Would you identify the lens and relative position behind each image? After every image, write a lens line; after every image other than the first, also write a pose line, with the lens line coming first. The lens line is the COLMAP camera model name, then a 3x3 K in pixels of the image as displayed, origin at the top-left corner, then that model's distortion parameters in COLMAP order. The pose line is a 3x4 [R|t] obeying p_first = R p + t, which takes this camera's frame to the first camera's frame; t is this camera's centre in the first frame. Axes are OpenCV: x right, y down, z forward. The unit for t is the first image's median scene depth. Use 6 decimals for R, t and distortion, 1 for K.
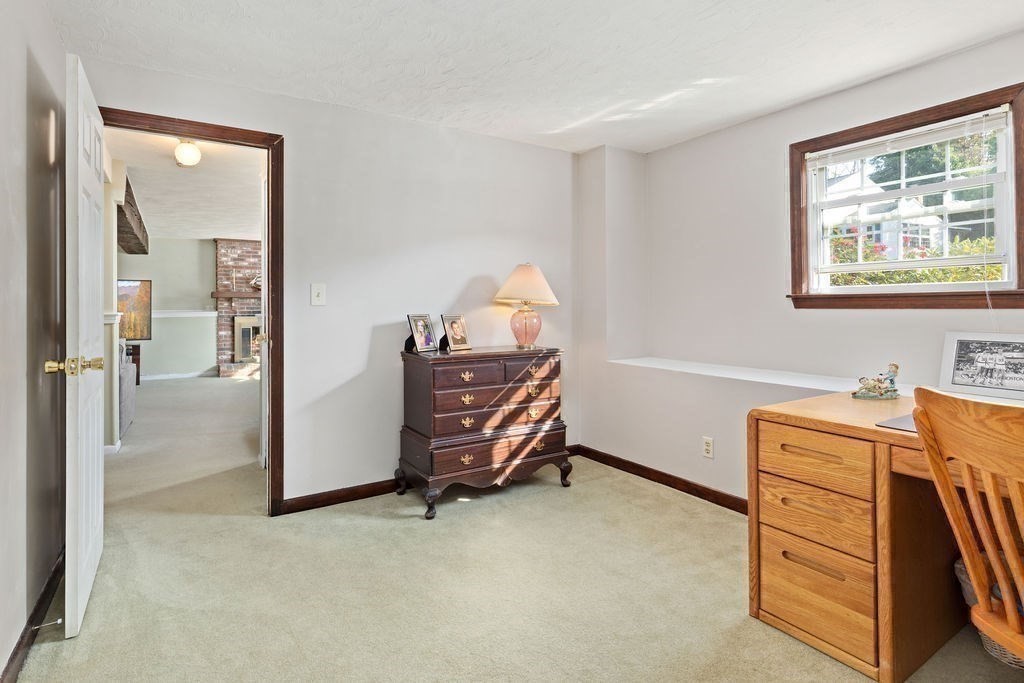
lens RADIAL K [[525.4, 0, 510.5], [0, 525.4, 301.4], [0, 0, 1]] dist [0.000477, 0.000139]
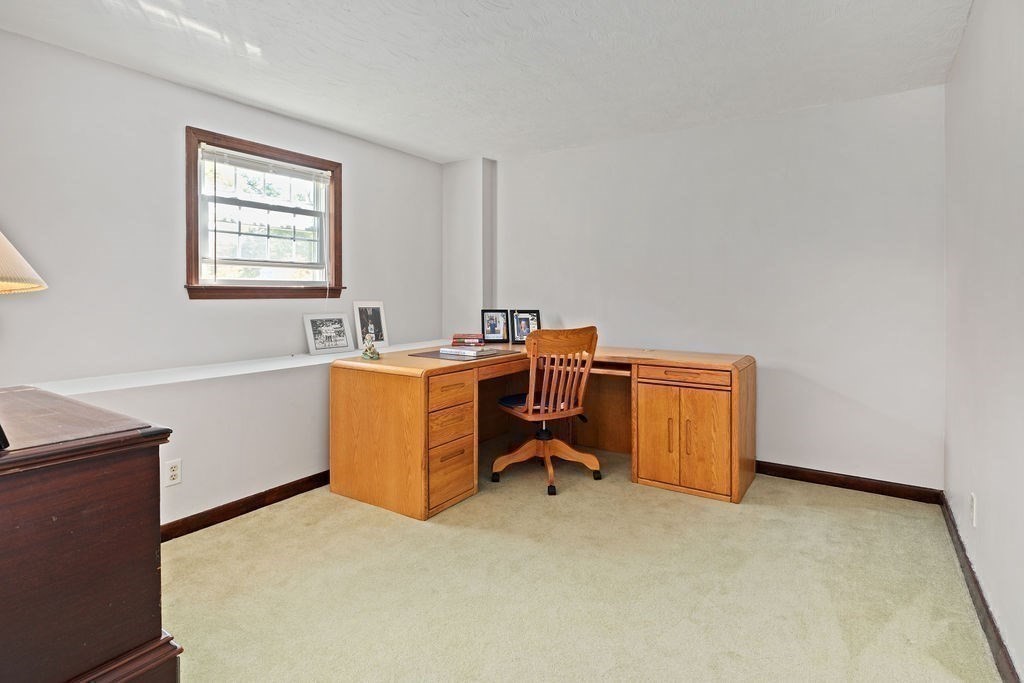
lens RADIAL K [[525.4, 0, 510.5], [0, 525.4, 301.4], [0, 0, 1]] dist [0.000477, 0.000139]
pose [[-0.399132, -0.010641, 0.916832, -0.648129], [-0.007173, 0.999938, 0.008483, 0.004977], [-0.916865, -0.003191, -0.399184, 0.965781]]
